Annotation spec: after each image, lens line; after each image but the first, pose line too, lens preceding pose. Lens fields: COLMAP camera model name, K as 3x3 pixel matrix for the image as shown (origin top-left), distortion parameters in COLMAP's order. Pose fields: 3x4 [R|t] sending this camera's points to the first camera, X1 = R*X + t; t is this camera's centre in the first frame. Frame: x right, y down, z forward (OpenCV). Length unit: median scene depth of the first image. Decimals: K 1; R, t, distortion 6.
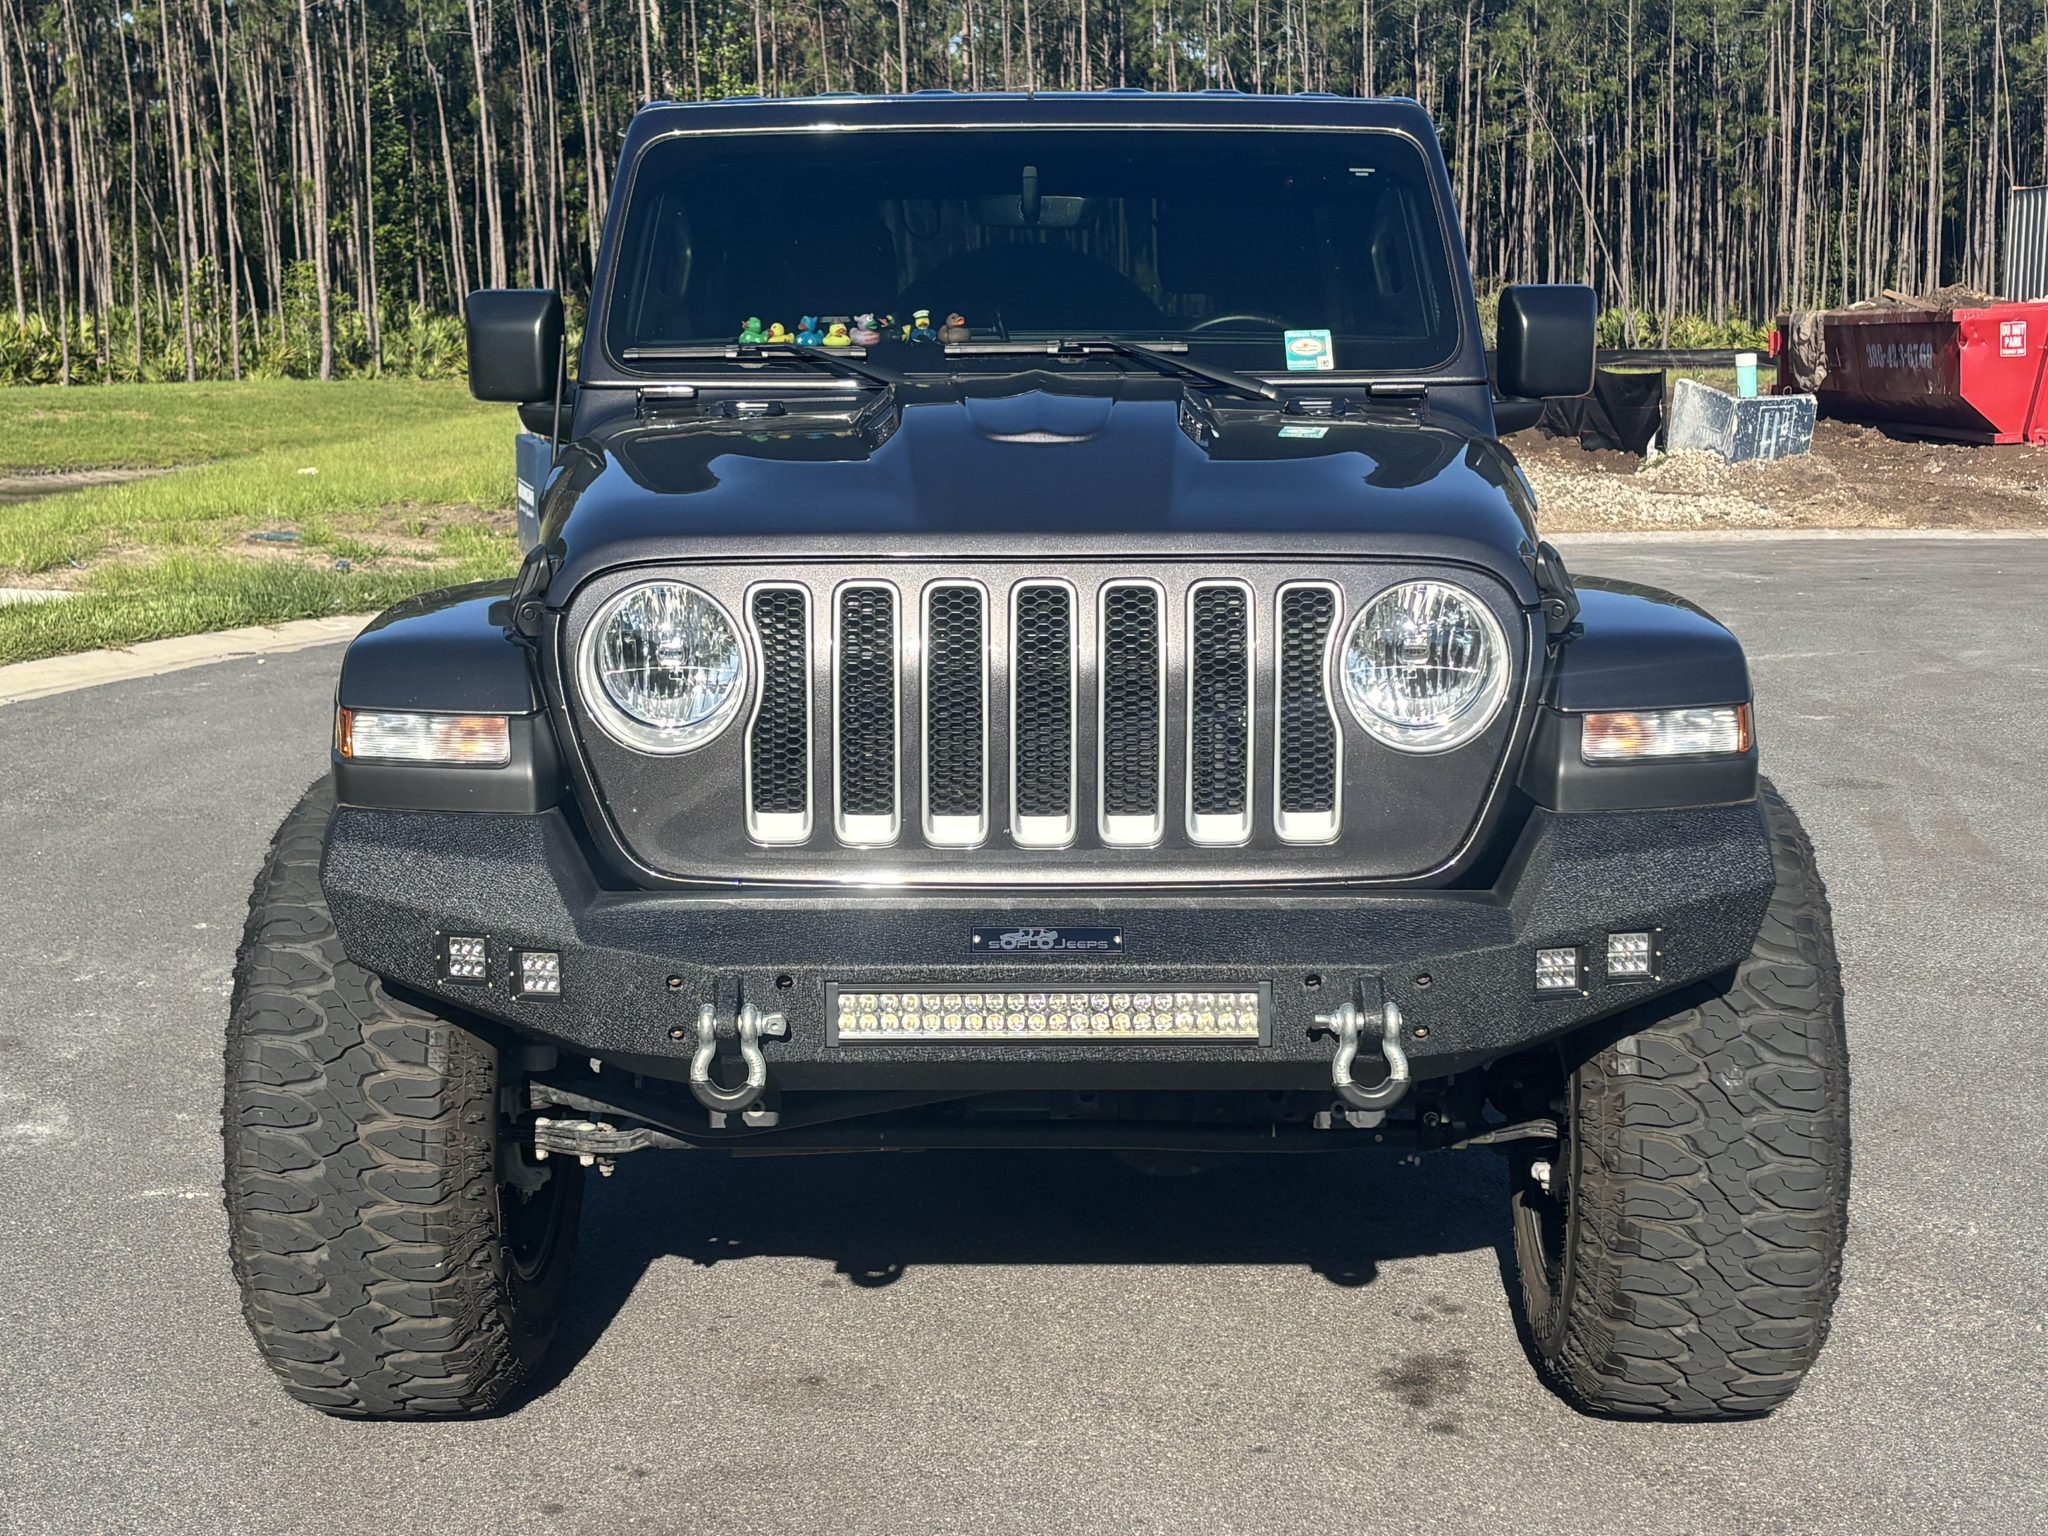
lens RADIAL K [[2880.4, 0, 986.2], [0, 2880.4, 769.6], [0, 0, 1]] dist [0.153243, -0.032743]
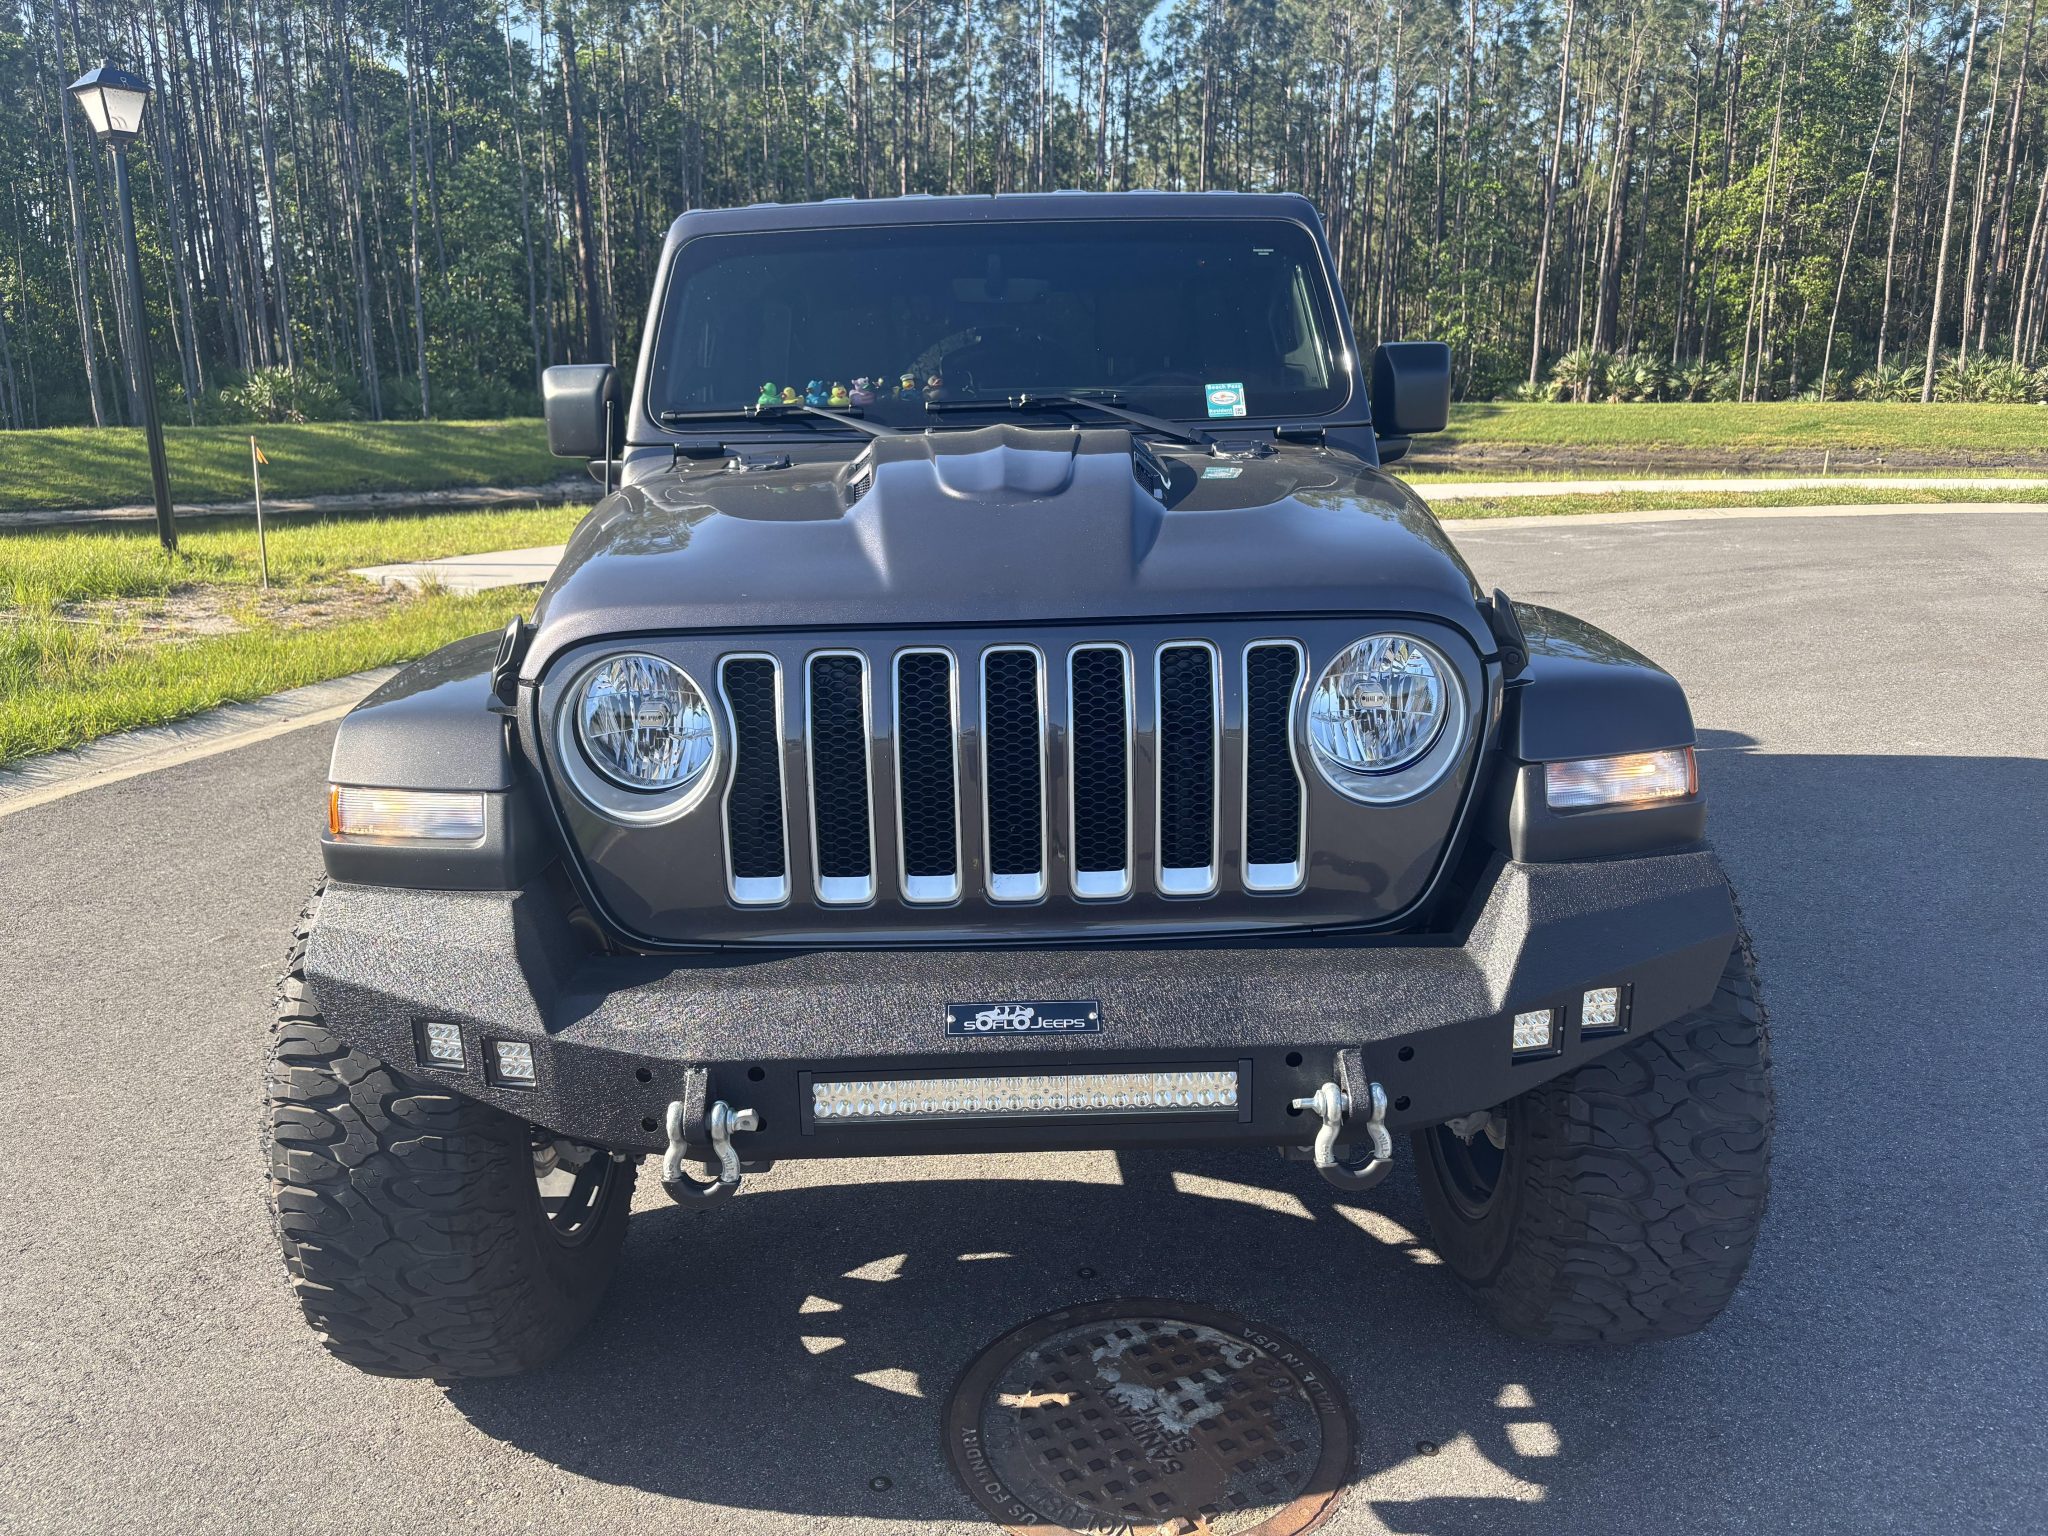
lens RADIAL K [[1582.5, 0, 1020.1], [0, 1582.5, 716.0], [0, 0, 1]] dist [0.043111, -0.000401]
pose [[0.999463, -0.026782, 0.018901, 0.011939], [0.025568, 0.997762, 0.061783, -0.074658], [-0.020513, -0.061267, 0.997911, 0.439198]]
